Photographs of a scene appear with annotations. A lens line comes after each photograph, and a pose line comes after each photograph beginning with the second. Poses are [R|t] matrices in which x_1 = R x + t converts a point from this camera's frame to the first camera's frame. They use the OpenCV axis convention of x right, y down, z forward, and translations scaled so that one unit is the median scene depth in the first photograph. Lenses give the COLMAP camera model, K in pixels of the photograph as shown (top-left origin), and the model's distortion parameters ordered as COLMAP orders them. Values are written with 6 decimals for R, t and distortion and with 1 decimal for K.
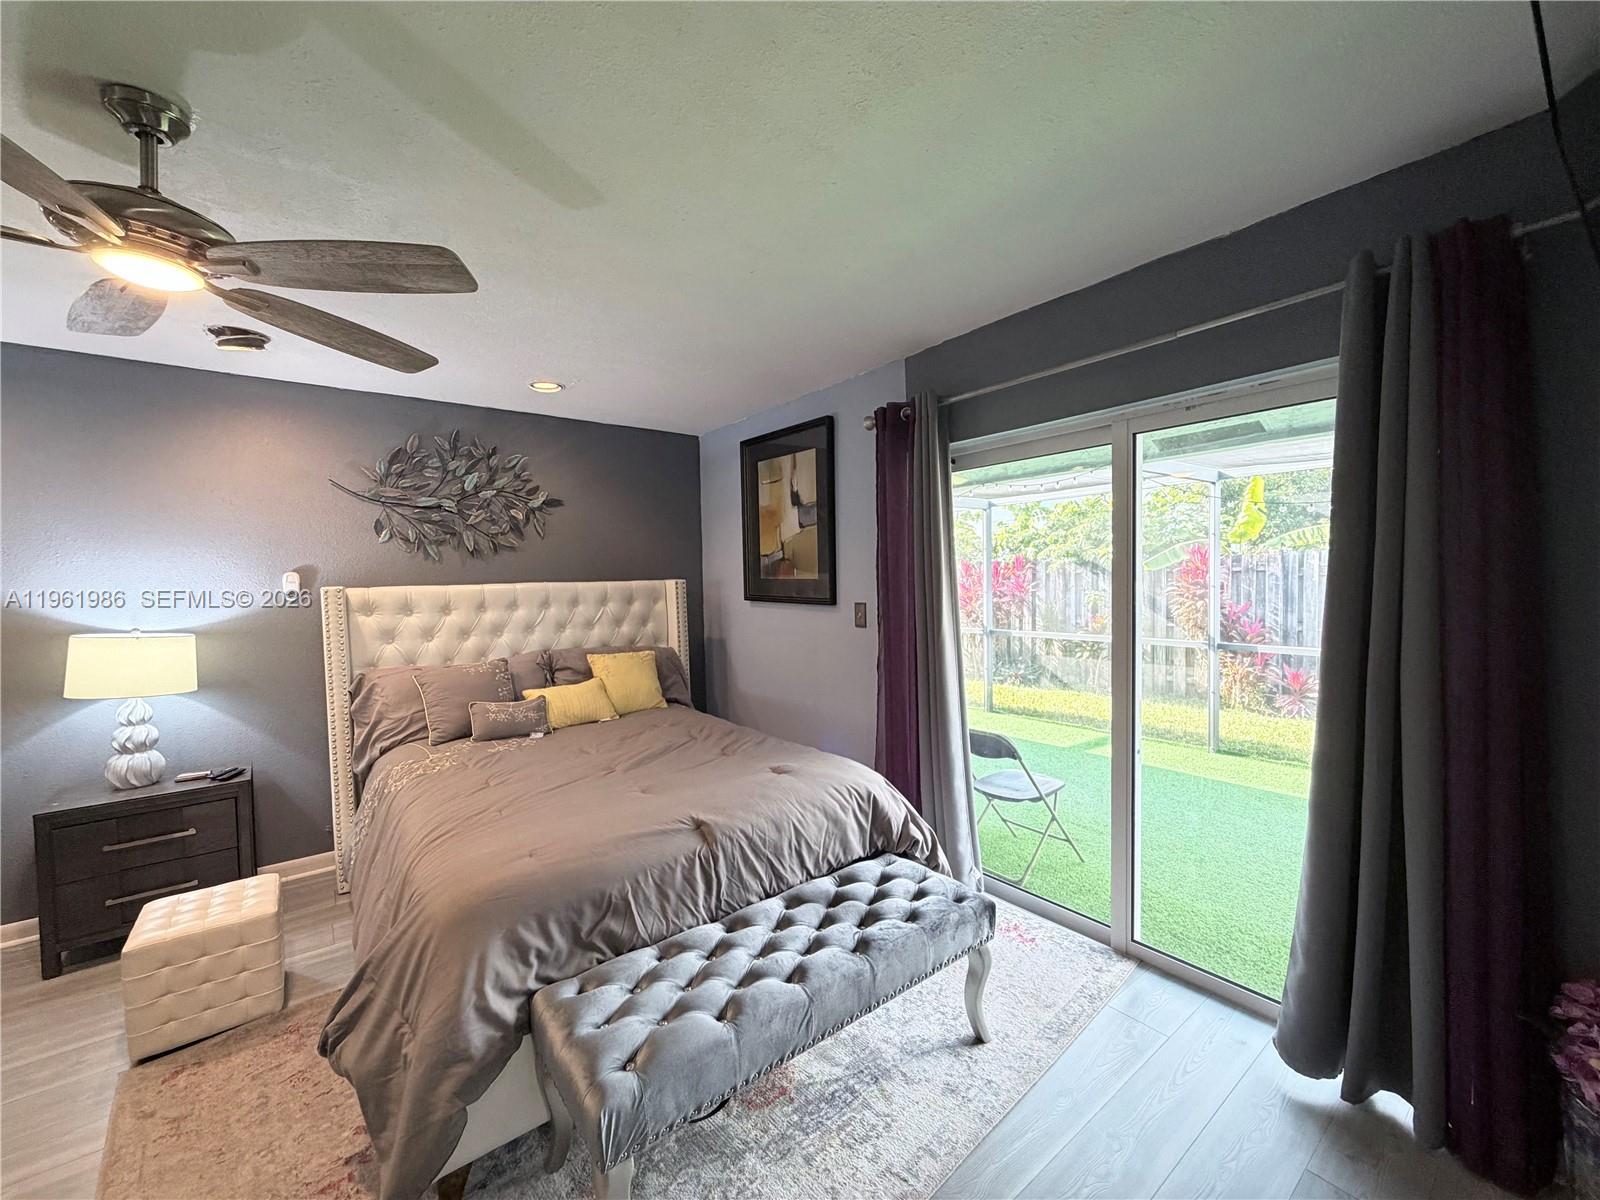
lens RADIAL K [[639.4, 0, 795.8], [0, 639.4, 603.9], [0, 0, 1]] dist [0.001637, 0.000013]
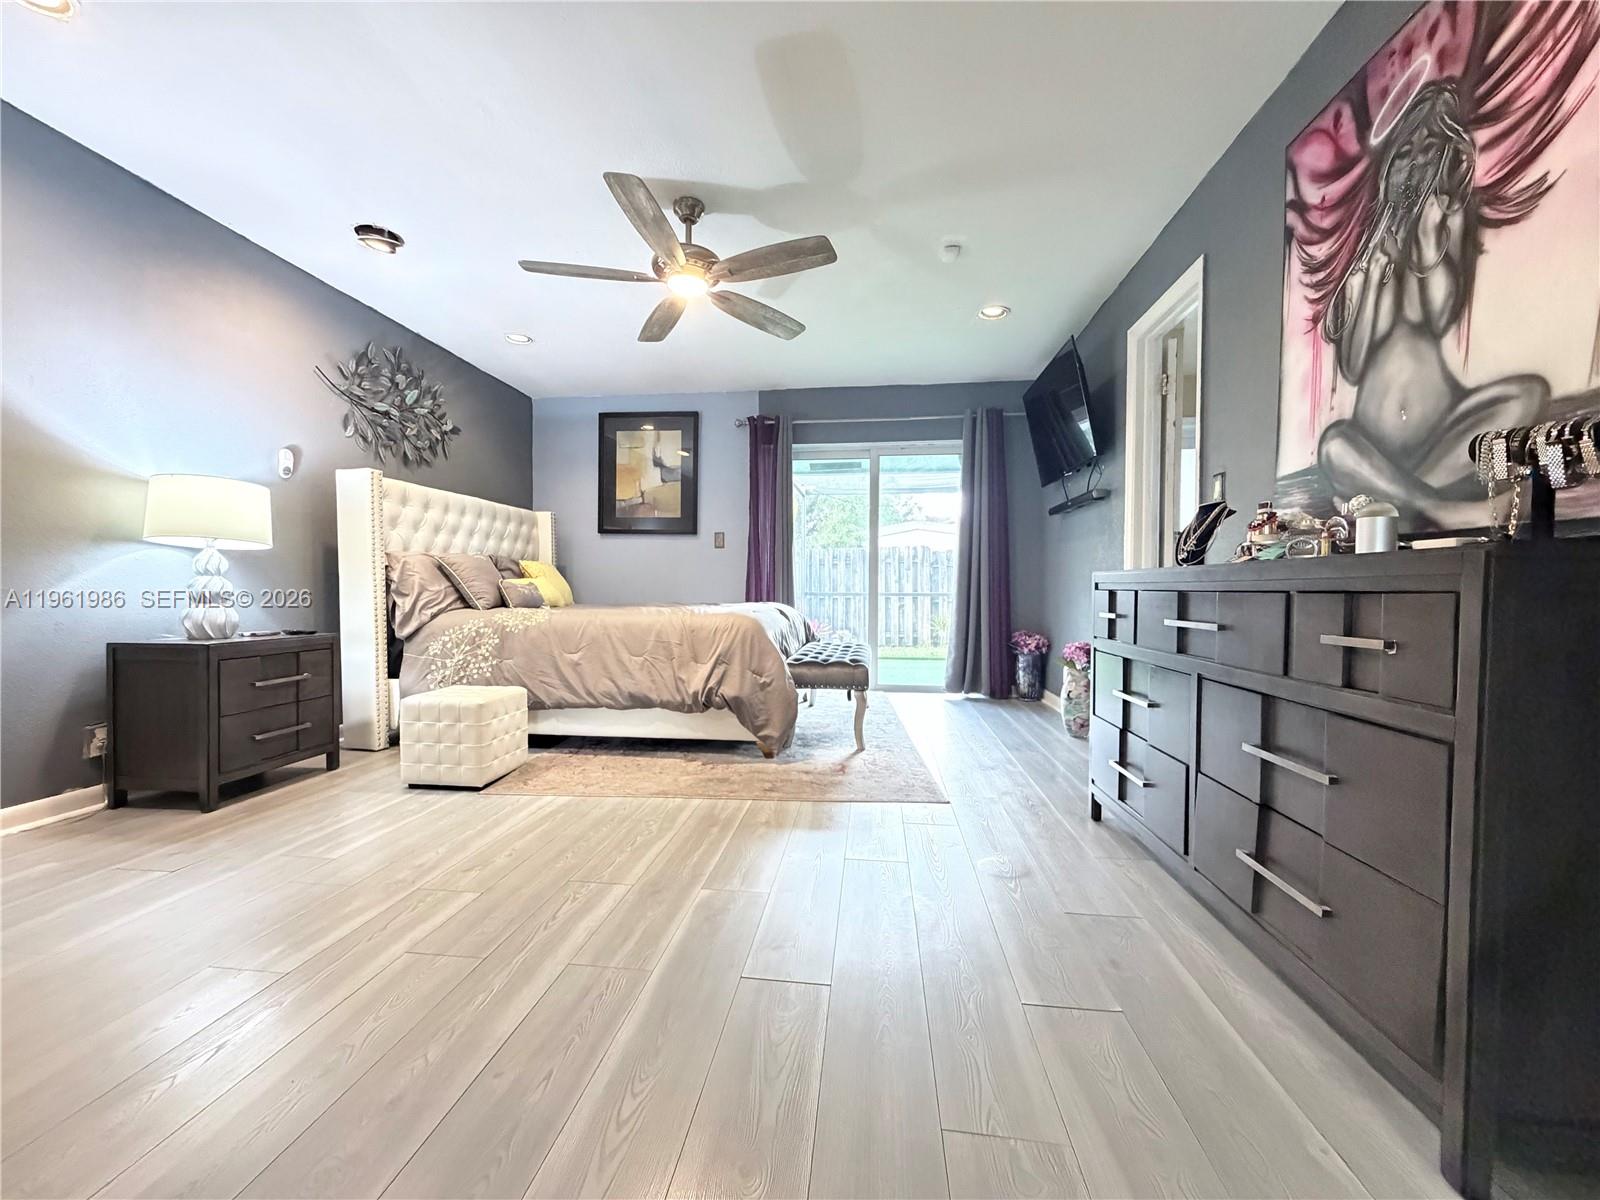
lens RADIAL K [[639.4, 0, 795.8], [0, 639.4, 603.9], [0, 0, 1]] dist [0.001637, 0.000013]
pose [[0.701525, 0.008129, 0.712598, -1.179590], [0.012132, 0.999654, -0.023347, 0.283095], [-0.712541, 0.025023, 0.701184, -0.332096]]
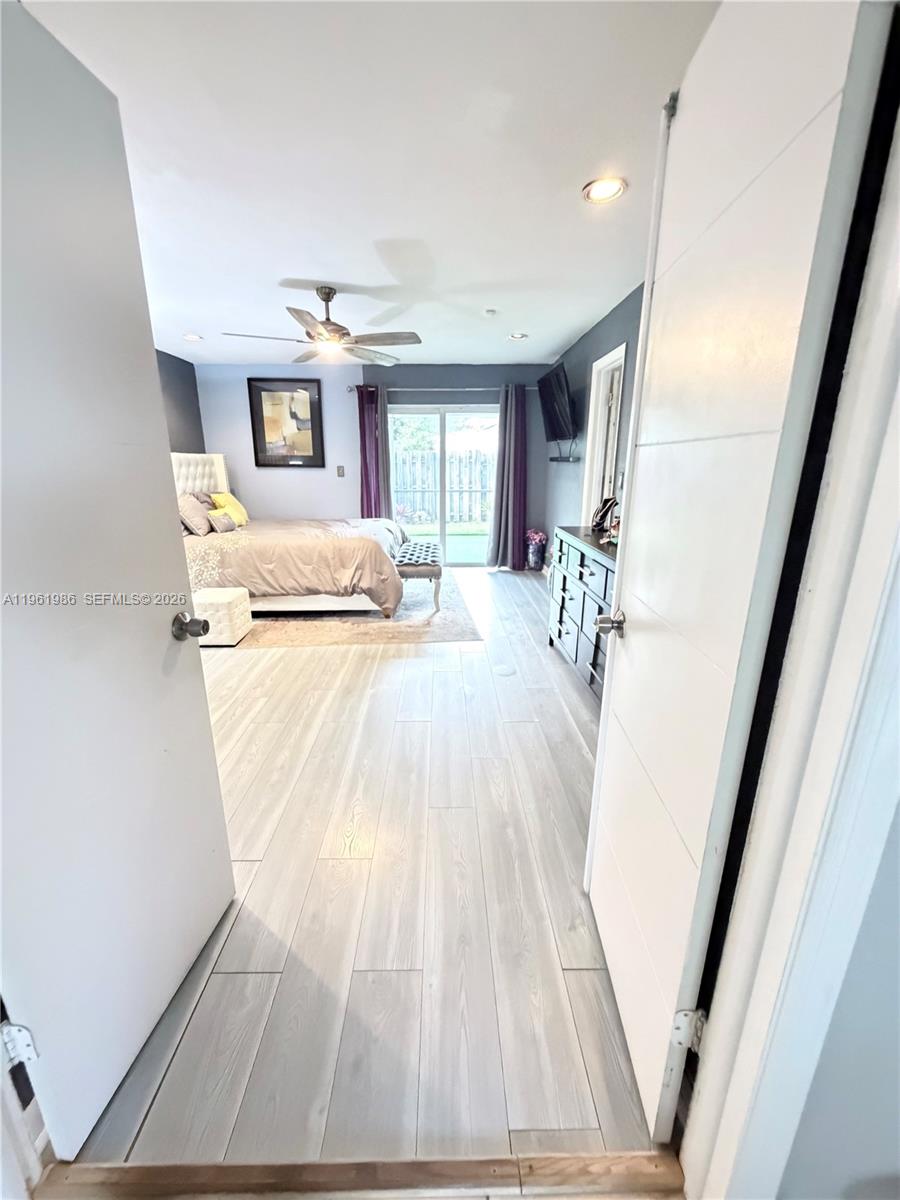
lens RADIAL K [[479.6, 0, 447.9], [0, 479.6, 597.1], [0, 0, 1]] dist [0.001637, 0.000013]
pose [[0.598698, -0.198231, 0.776057, -1.502679], [0.023256, 0.972785, 0.230541, 0.092235], [-0.800637, -0.119977, 0.587014, -0.572810]]
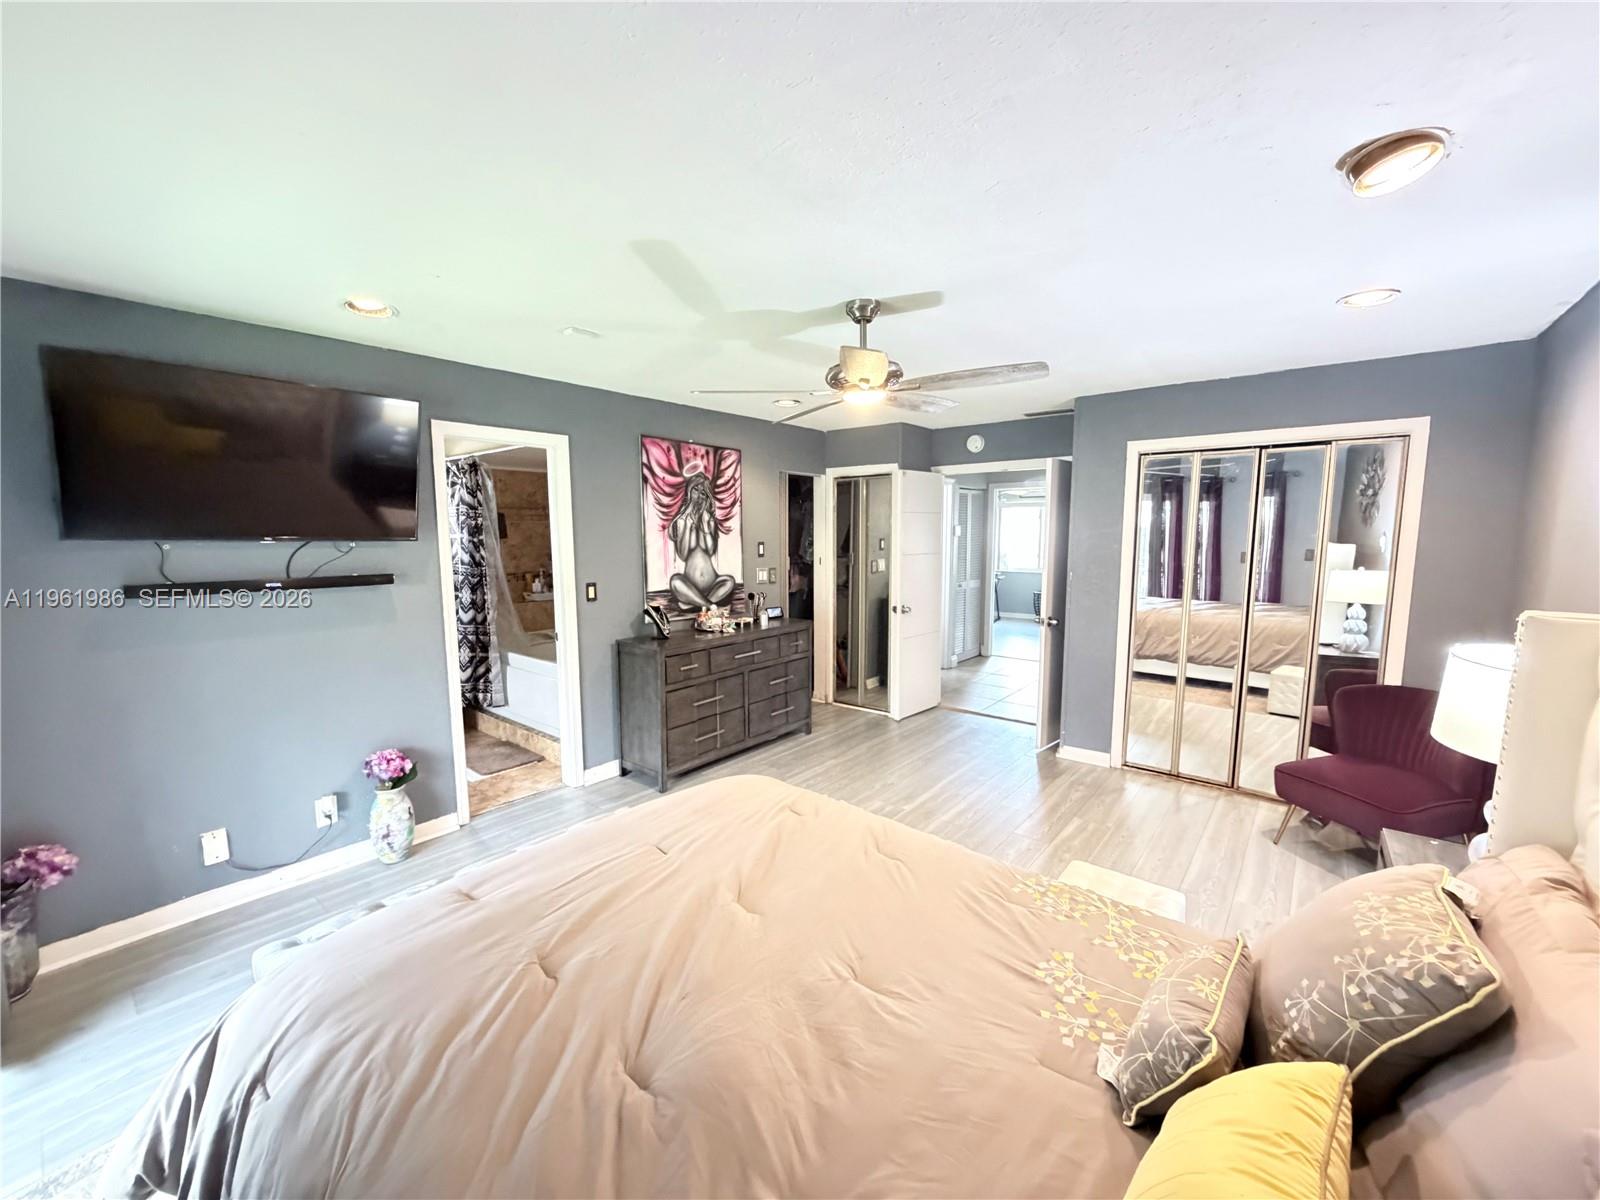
lens RADIAL K [[639.4, 0, 795.8], [0, 639.4, 603.9], [0, 0, 1]] dist [0.001637, 0.000013]
pose [[-0.975008, 0.049663, -0.216547, -0.206894], [0.014329, 0.986723, 0.161778, -0.122005], [0.221707, 0.154632, -0.962775, 1.525101]]
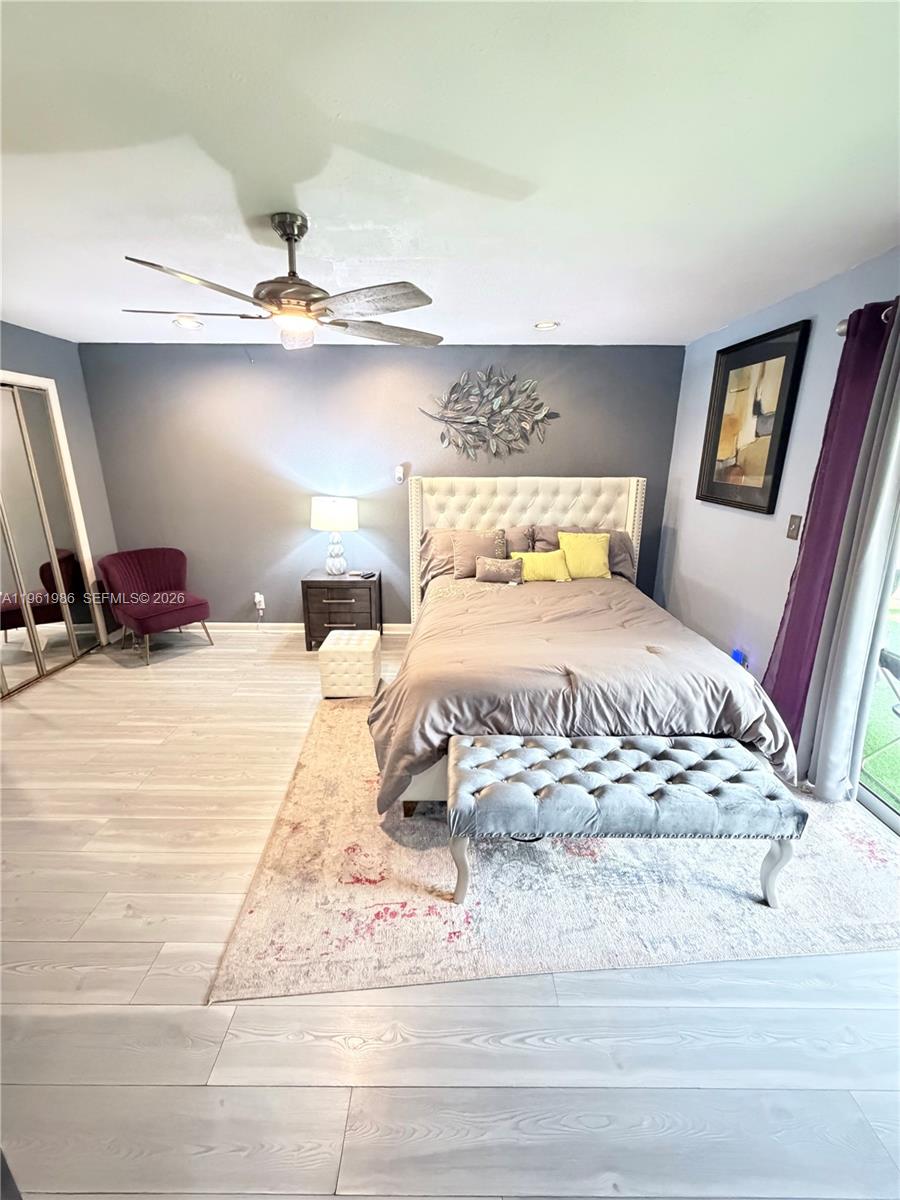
lens RADIAL K [[479.6, 0, 447.9], [0, 479.6, 597.1], [0, 0, 1]] dist [0.001637, 0.000013]
pose [[0.788150, 0.197753, -0.582849, 0.177150], [-0.045669, 0.963158, 0.265032, -0.072868], [0.613787, -0.182267, 0.768144, 0.025069]]
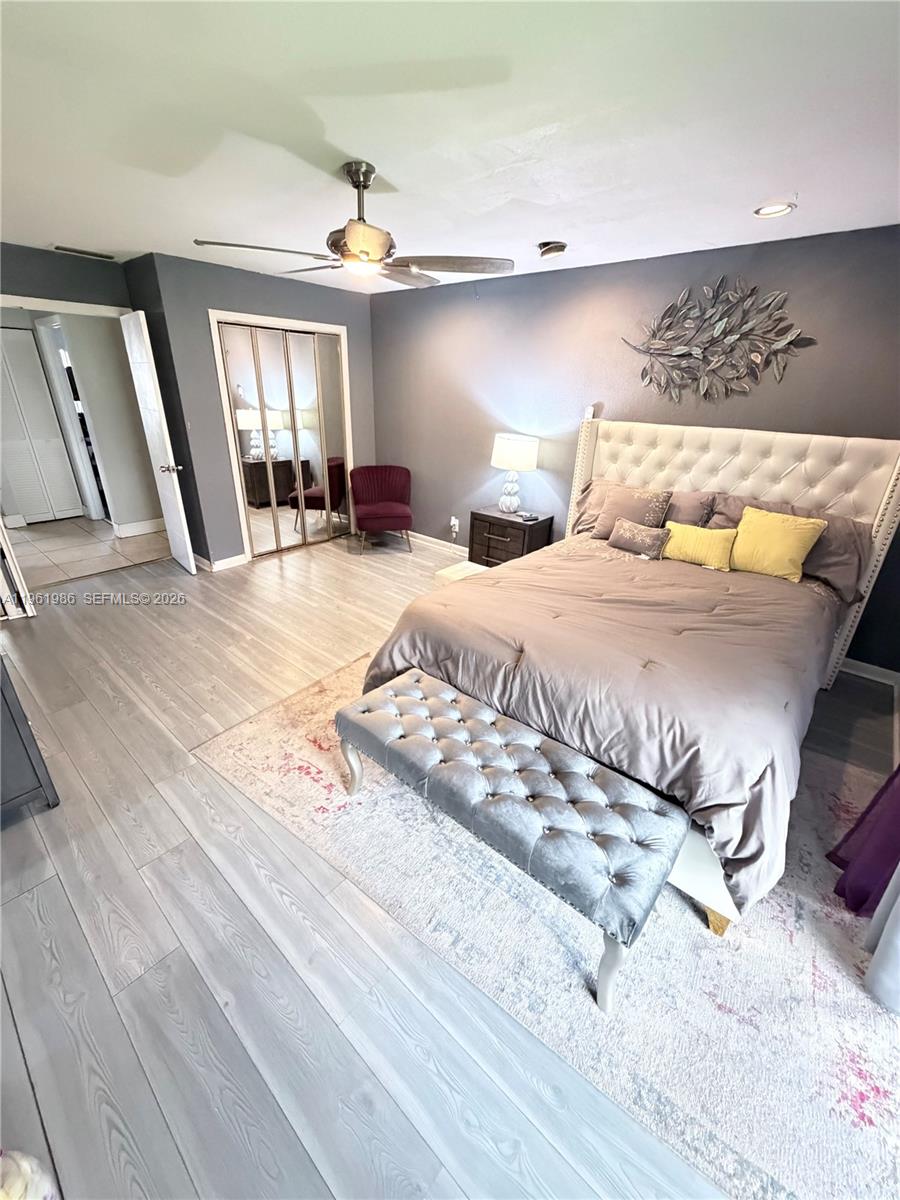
lens RADIAL K [[479.6, 0, 447.9], [0, 479.6, 597.1], [0, 0, 1]] dist [0.001637, 0.000013]
pose [[0.198200, 0.421809, -0.884756, 0.487700], [-0.072258, 0.906496, 0.415986, -0.112996], [0.977495, -0.018518, 0.210147, 0.498797]]
